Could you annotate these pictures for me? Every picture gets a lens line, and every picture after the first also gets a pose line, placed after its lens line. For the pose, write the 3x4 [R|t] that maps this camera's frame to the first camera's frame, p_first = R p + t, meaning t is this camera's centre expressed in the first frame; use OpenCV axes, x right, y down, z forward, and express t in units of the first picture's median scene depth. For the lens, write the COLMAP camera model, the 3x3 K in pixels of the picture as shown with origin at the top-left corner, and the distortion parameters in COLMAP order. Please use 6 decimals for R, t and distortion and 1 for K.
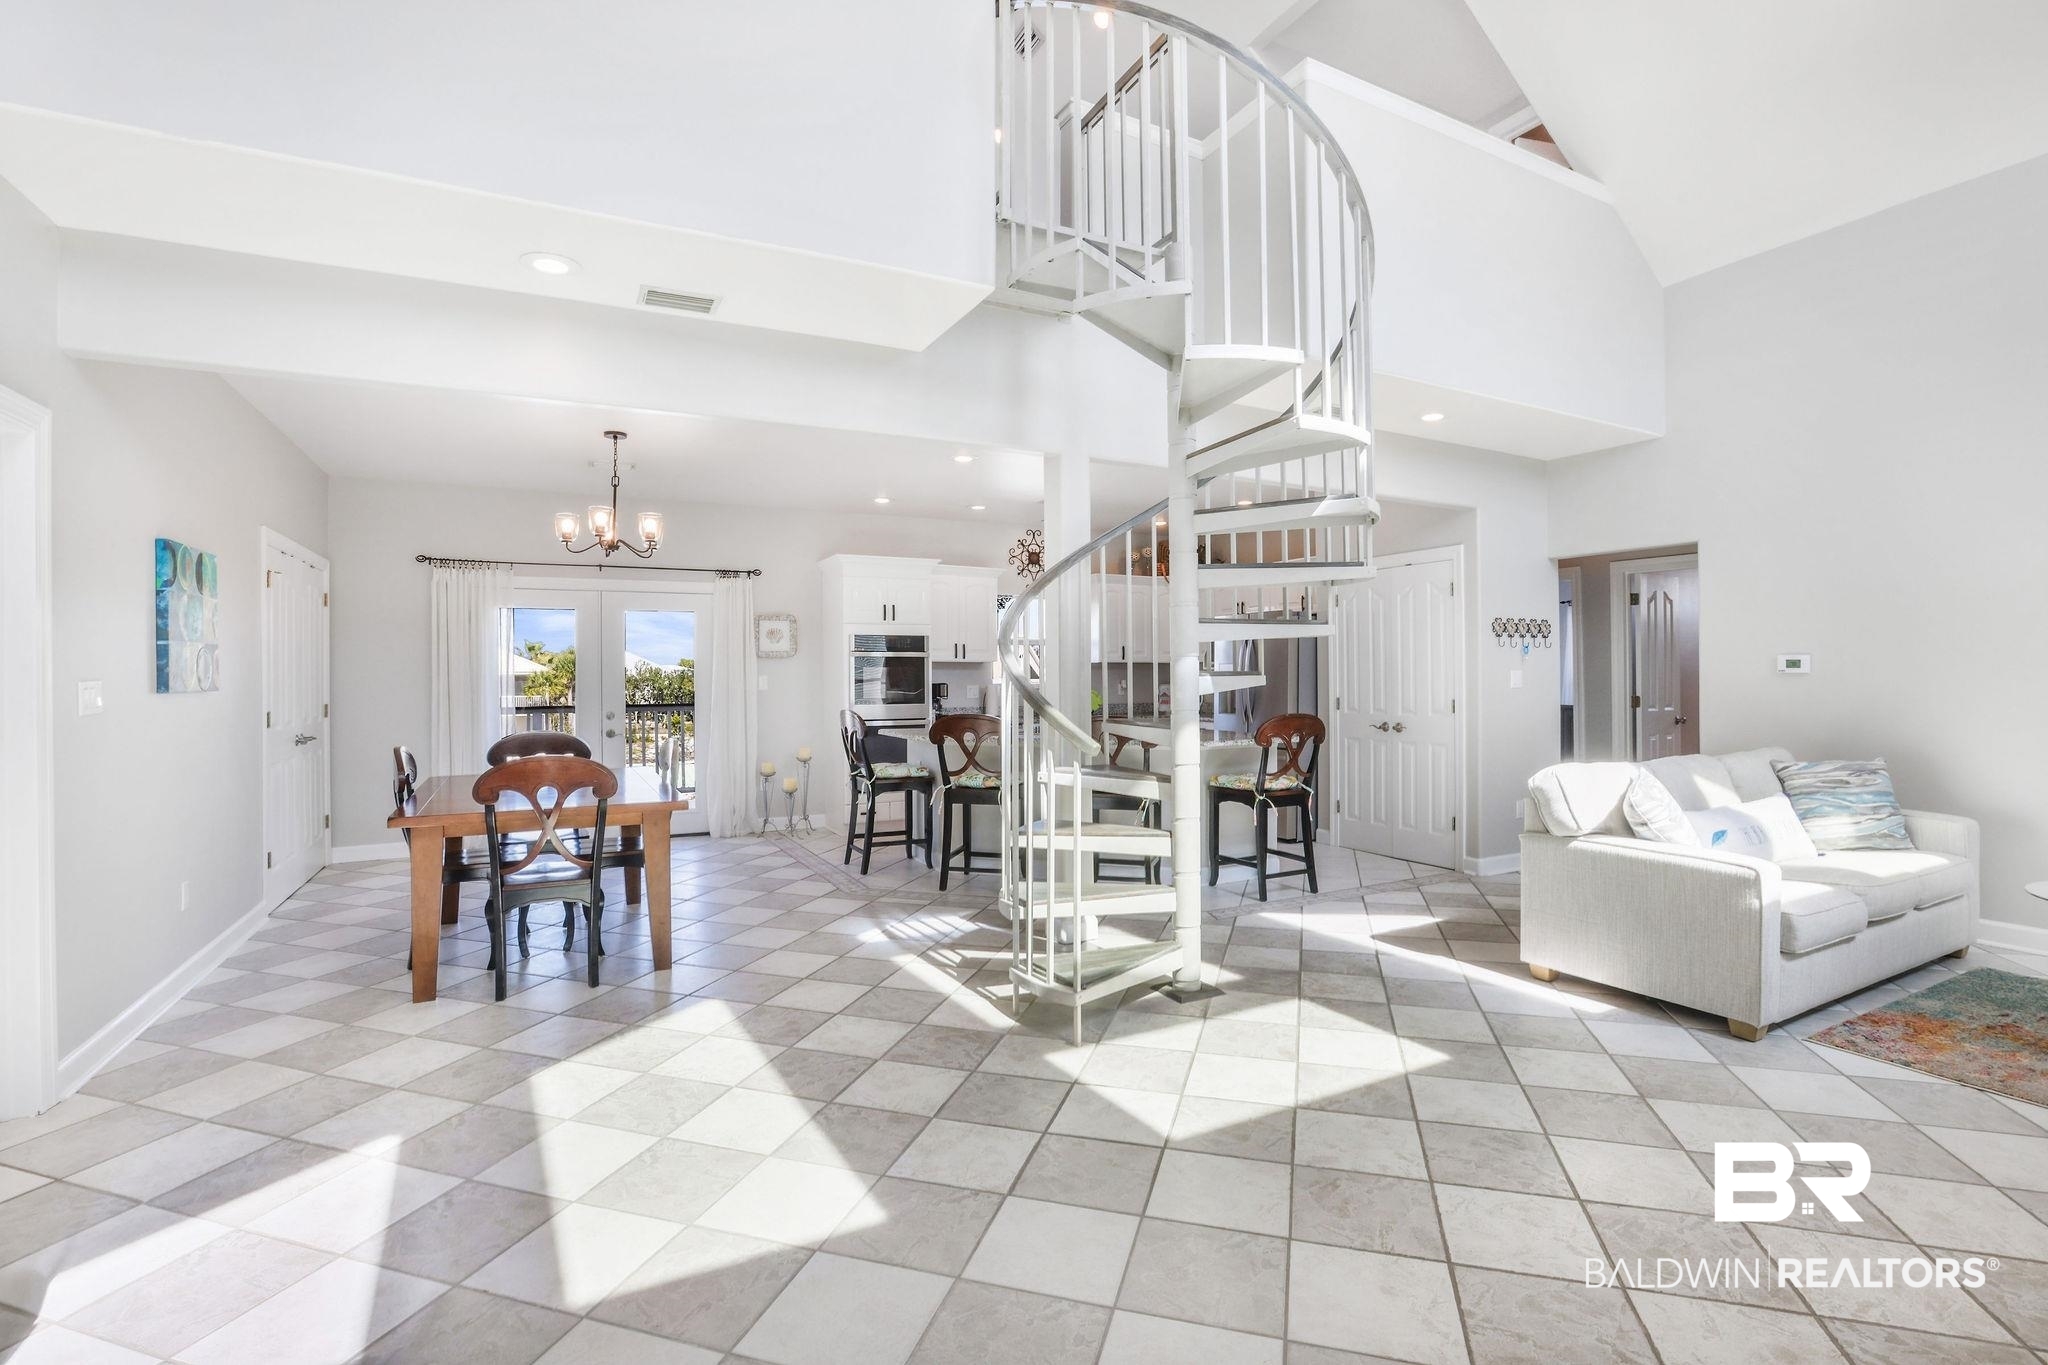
lens RADIAL K [[941.1, 0, 1024.0], [0, 941.1, 682.5], [0, 0, 1]] dist [-0.048891, 0.022500]
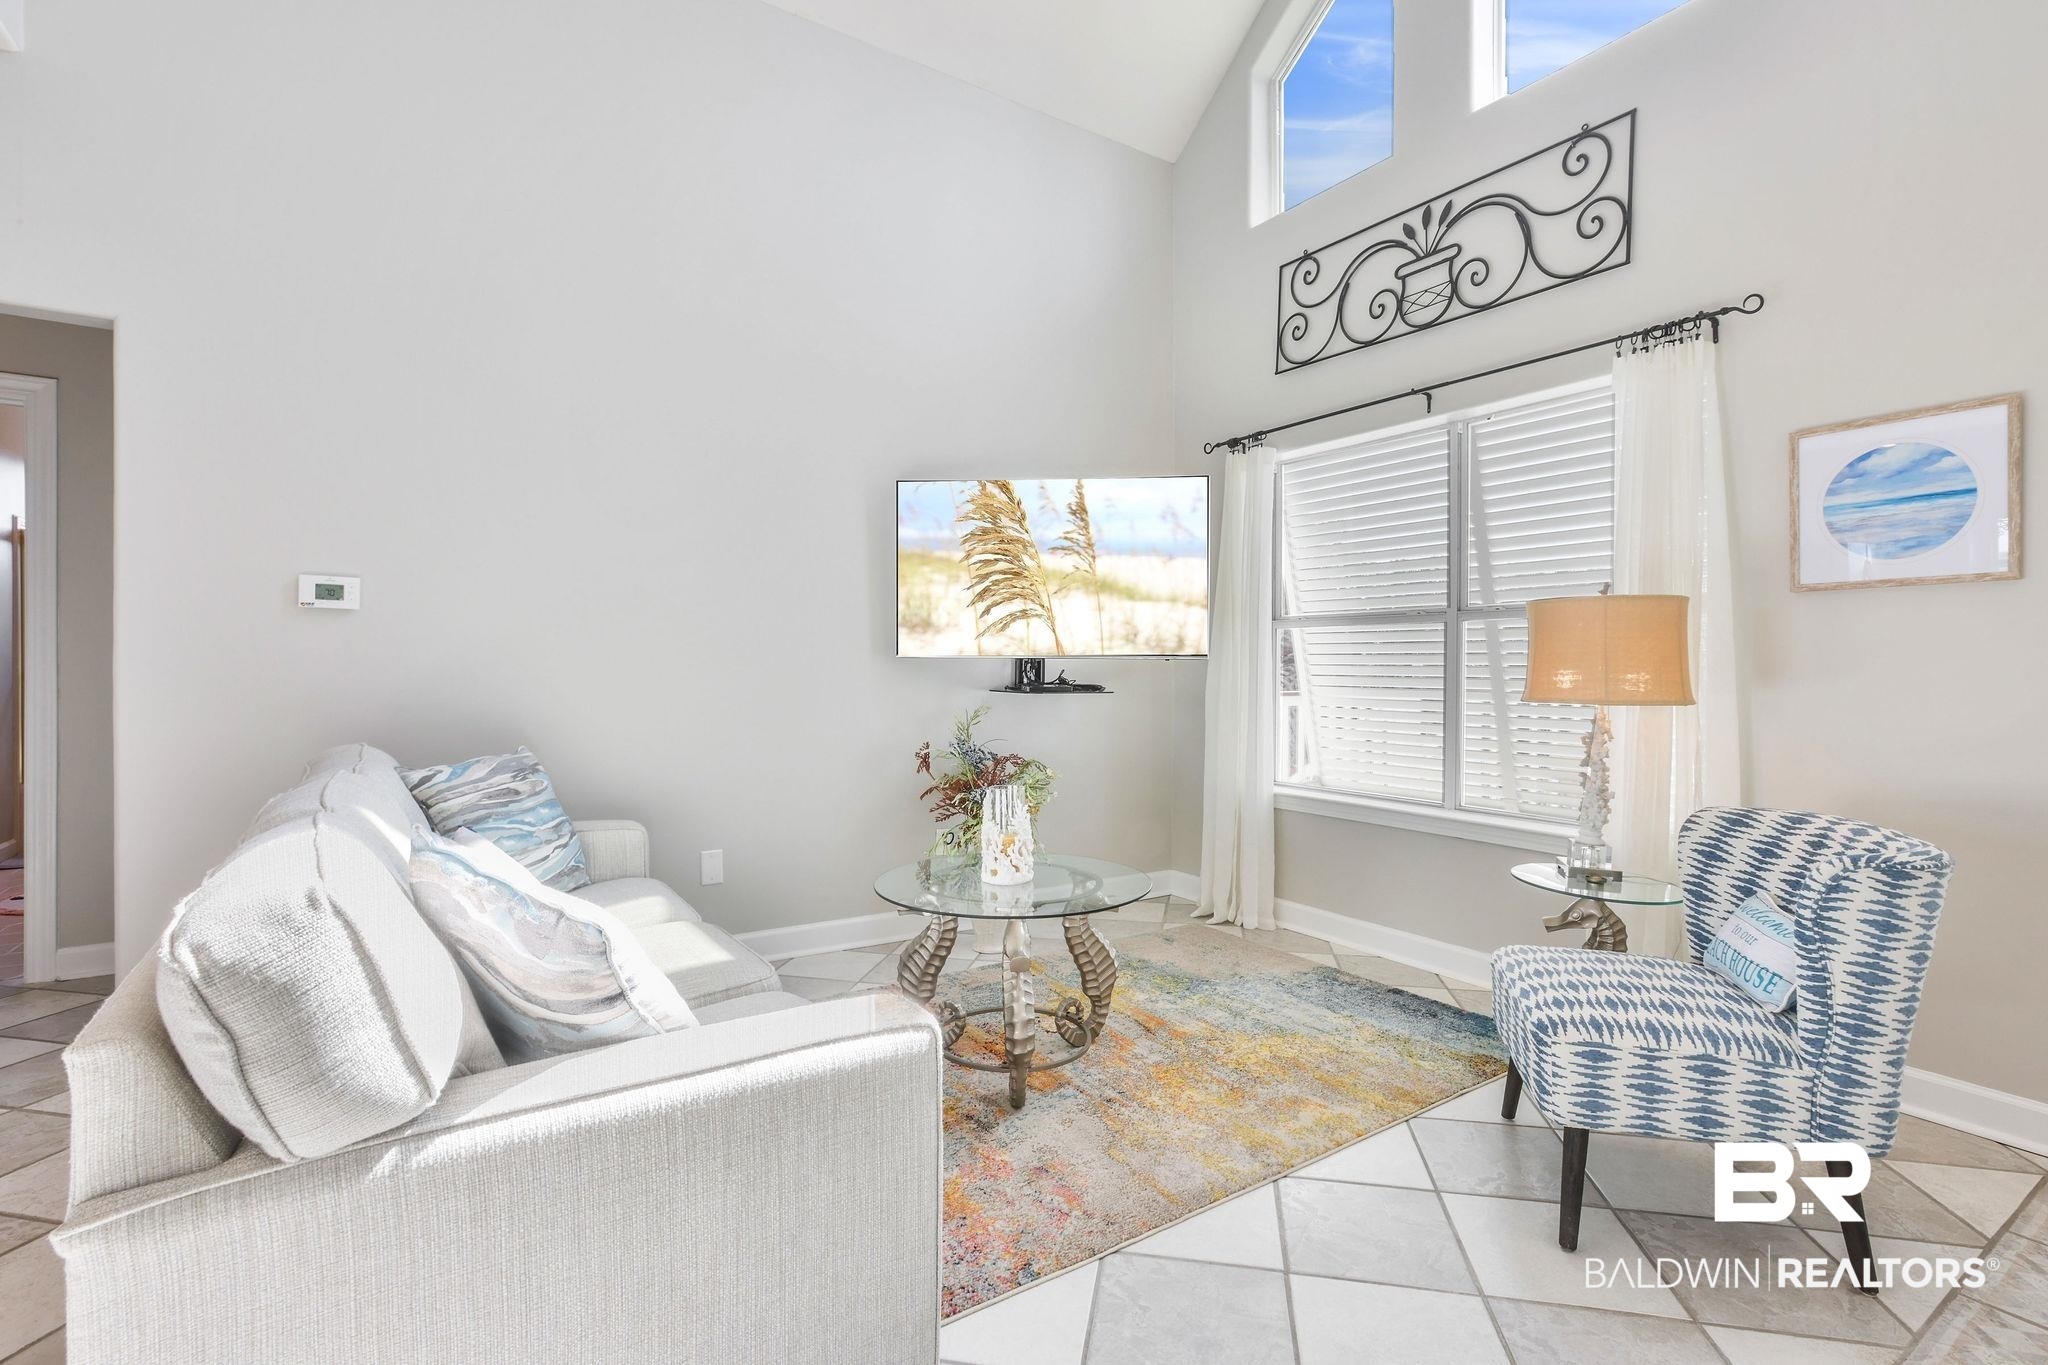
lens RADIAL K [[936.1, 0, 1024.0], [0, 936.1, 682.5], [0, 0, 1]] dist [-0.046784, 0.000310]
pose [[-0.102108, -0.007637, 0.994744, 0.276426], [0.001286, 0.999969, 0.007809, 0.034237], [-0.994772, 0.002076, -0.102095, 0.717286]]
